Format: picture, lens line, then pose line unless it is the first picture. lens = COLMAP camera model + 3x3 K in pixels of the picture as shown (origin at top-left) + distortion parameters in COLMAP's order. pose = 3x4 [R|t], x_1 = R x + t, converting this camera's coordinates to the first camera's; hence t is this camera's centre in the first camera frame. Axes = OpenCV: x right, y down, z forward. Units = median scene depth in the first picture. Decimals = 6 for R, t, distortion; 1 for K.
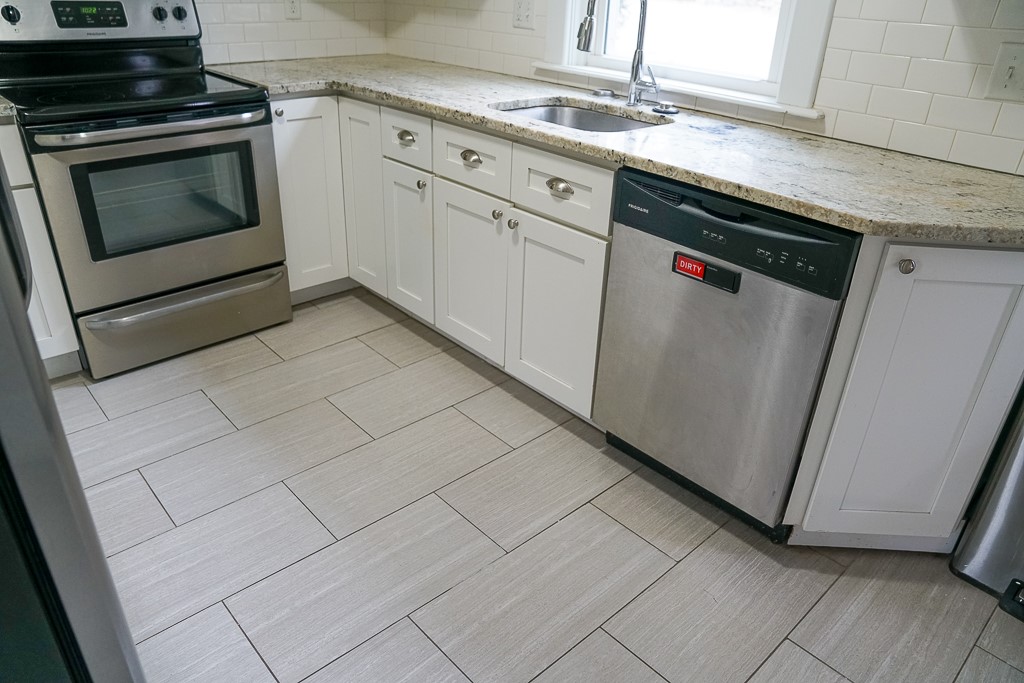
lens RADIAL K [[720.5, 0, 512.2], [0, 720.5, 343.8], [0, 0, 1]] dist [-0.120433, 0.094665]
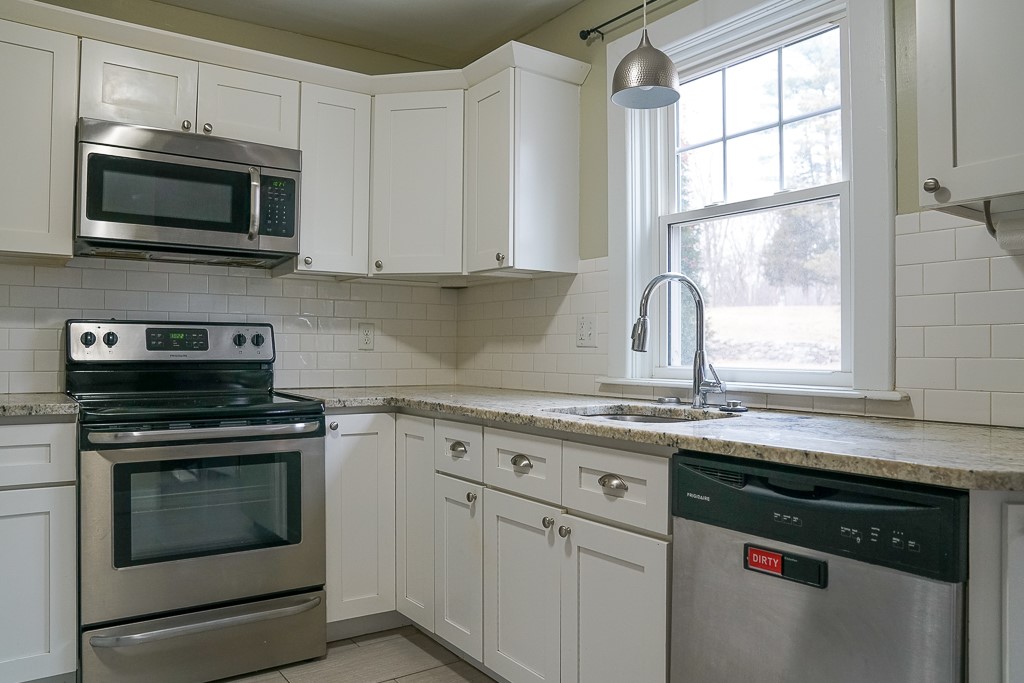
lens RADIAL K [[756.2, 0, 512.0], [0, 756.2, 341.5], [0, 0, 1]] dist [-0.128301, 0.101972]
pose [[0.990407, -0.036560, -0.133258, 0.066117], [-0.032391, 0.876073, -0.481090, 0.071023], [0.134332, 0.480791, 0.866484, 0.082216]]
